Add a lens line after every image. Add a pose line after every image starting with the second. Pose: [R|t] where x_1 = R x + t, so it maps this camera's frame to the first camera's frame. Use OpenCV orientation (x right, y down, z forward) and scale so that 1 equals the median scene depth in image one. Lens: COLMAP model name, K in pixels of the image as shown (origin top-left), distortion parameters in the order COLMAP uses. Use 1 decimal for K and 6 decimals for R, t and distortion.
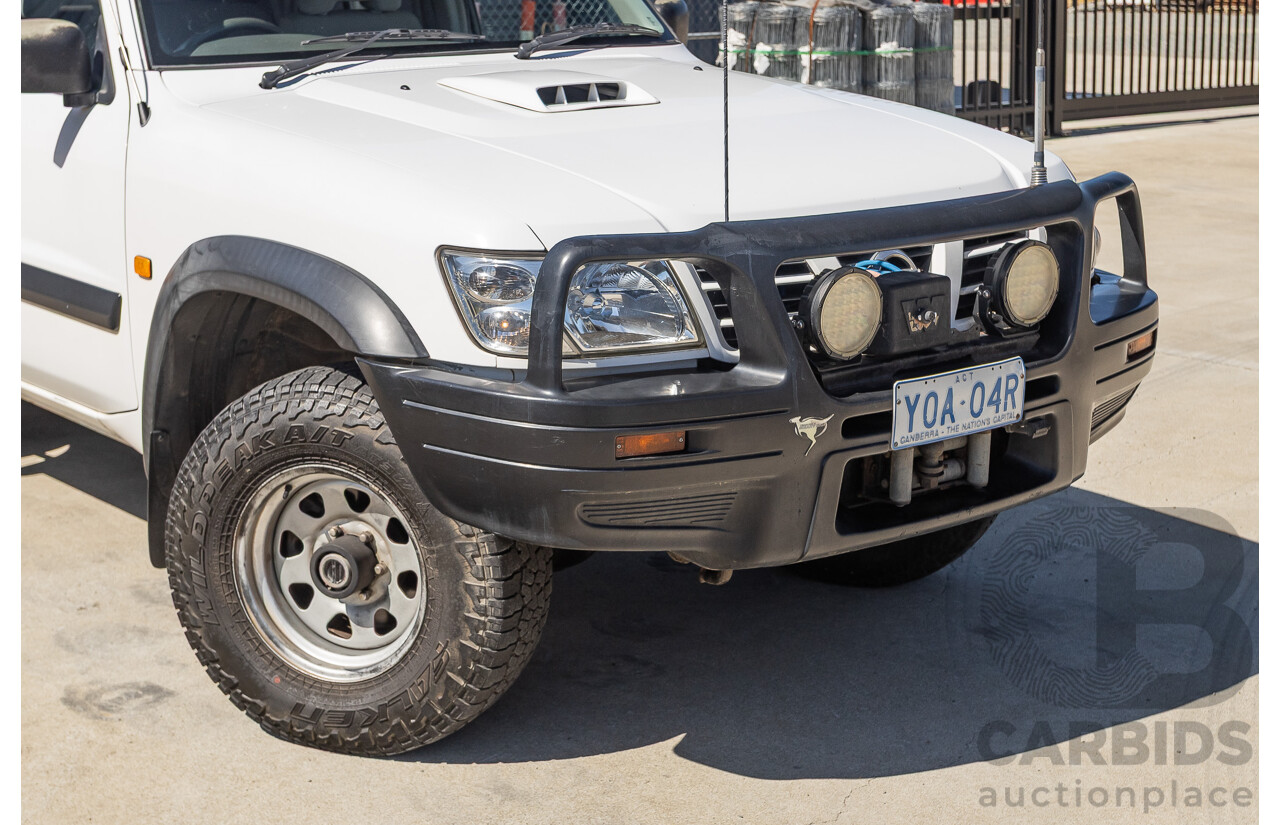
lens RADIAL K [[2106.6, 0, 634.3], [0, 2106.6, 401.8], [0, 0, 1]] dist [-0.058772, 0.237254]
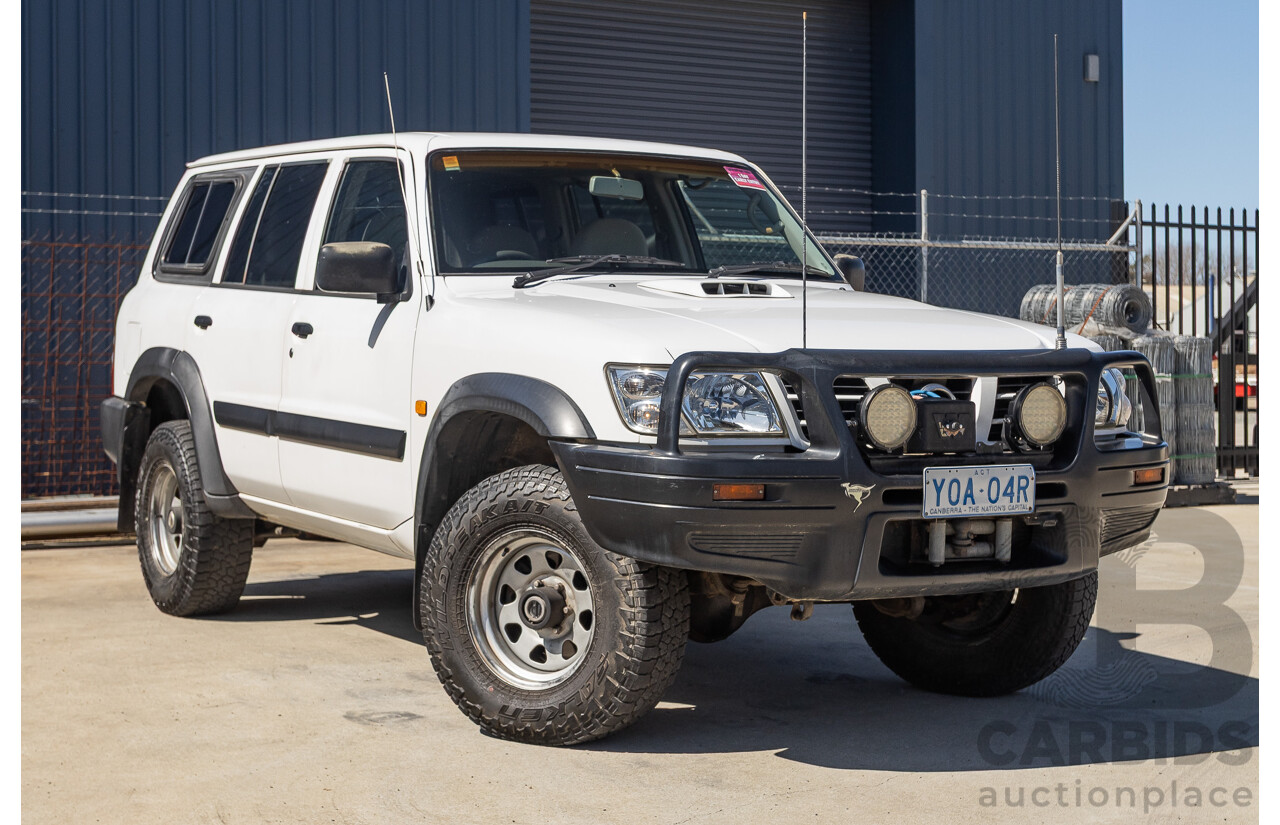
lens RADIAL K [[2167.6, 0, 640.0], [0, 2167.6, 412.5], [0, 0, 1]] dist [-0.059879, 0.163299]
pose [[0.984997, 0.016503, -0.171778, 0.174195], [-0.047625, 0.982755, -0.178673, 0.209334], [0.165867, 0.184173, 0.968797, -0.413398]]
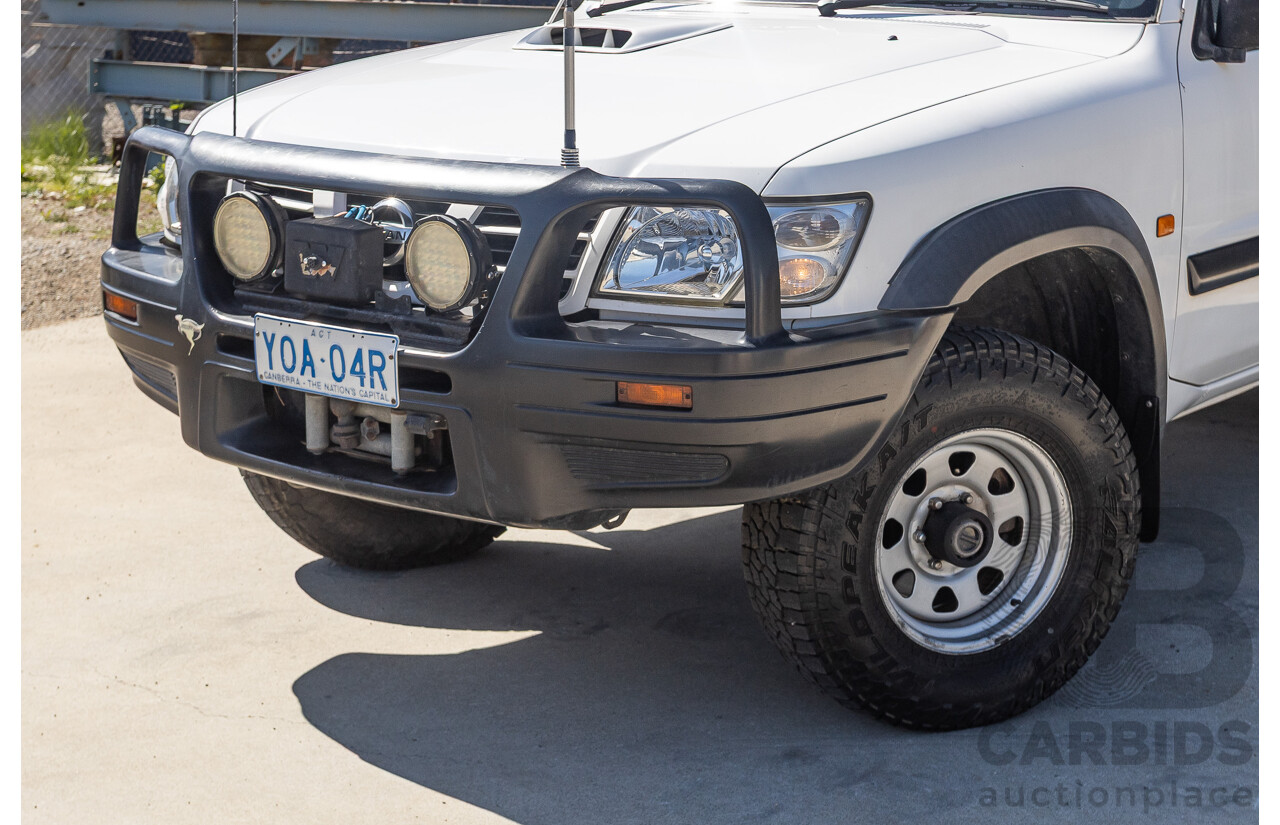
lens RADIAL K [[2231.8, 0, 614.3], [0, 2231.8, 415.0], [0, 0, 1]] dist [-0.015066, 0.113840]
pose [[0.198845, 0.215655, -0.956009, 1.131294], [-0.220604, 0.960303, 0.170739, -0.174100], [0.954879, 0.176949, 0.238526, 0.867330]]
